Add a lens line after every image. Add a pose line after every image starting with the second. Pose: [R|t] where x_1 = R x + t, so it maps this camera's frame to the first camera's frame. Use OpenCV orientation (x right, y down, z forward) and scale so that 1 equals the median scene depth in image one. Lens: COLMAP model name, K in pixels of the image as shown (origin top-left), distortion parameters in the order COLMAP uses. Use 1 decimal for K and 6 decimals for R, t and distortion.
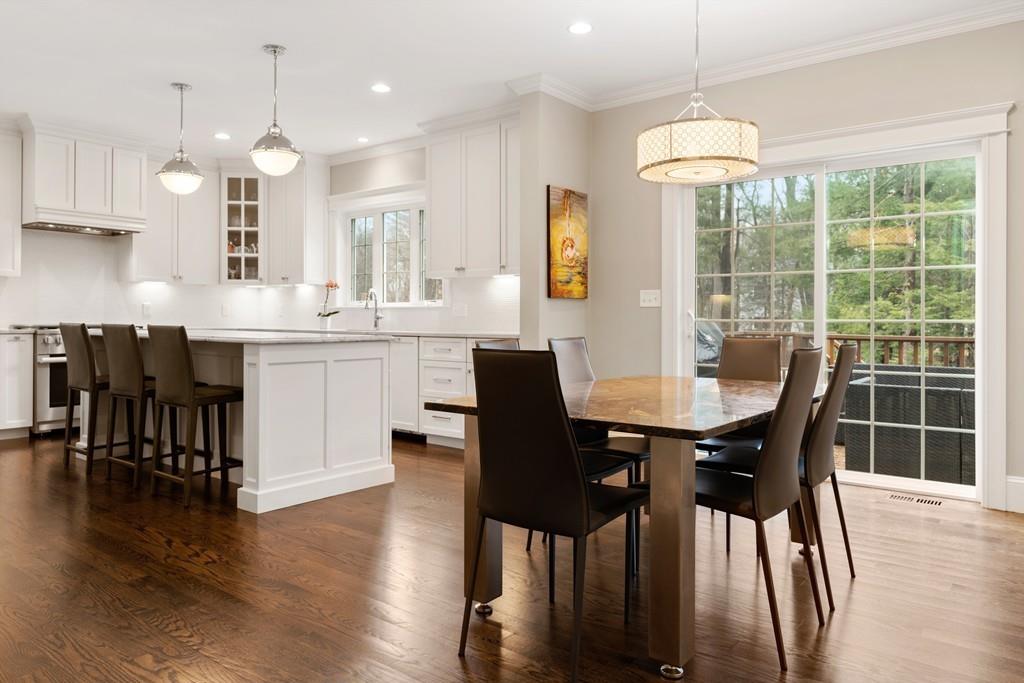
lens RADIAL K [[727.3, 0, 509.6], [0, 727.3, 315.2], [0, 0, 1]] dist [-0.000760, 0.002772]
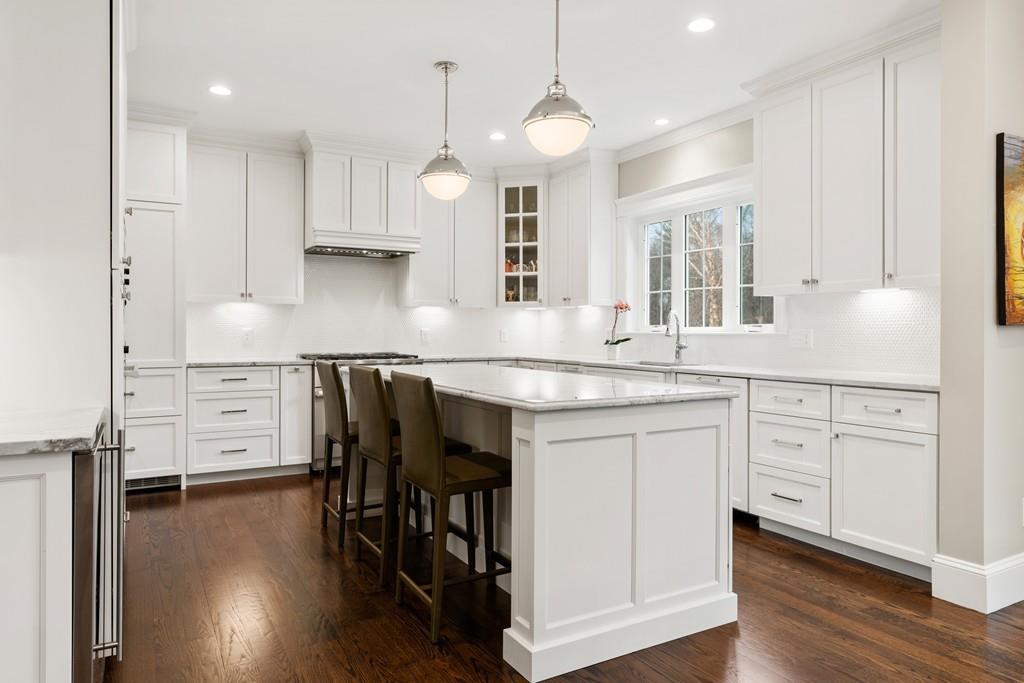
lens RADIAL K [[465.3, 0, 512.0], [0, 465.3, 341.5], [0, 0, 1]] dist [-0.000817, 0.000021]
pose [[0.921473, 0.017136, -0.388064, -0.155635], [0.005313, 0.998377, 0.056703, -0.032480], [0.388406, -0.054312, 0.919886, 0.470819]]
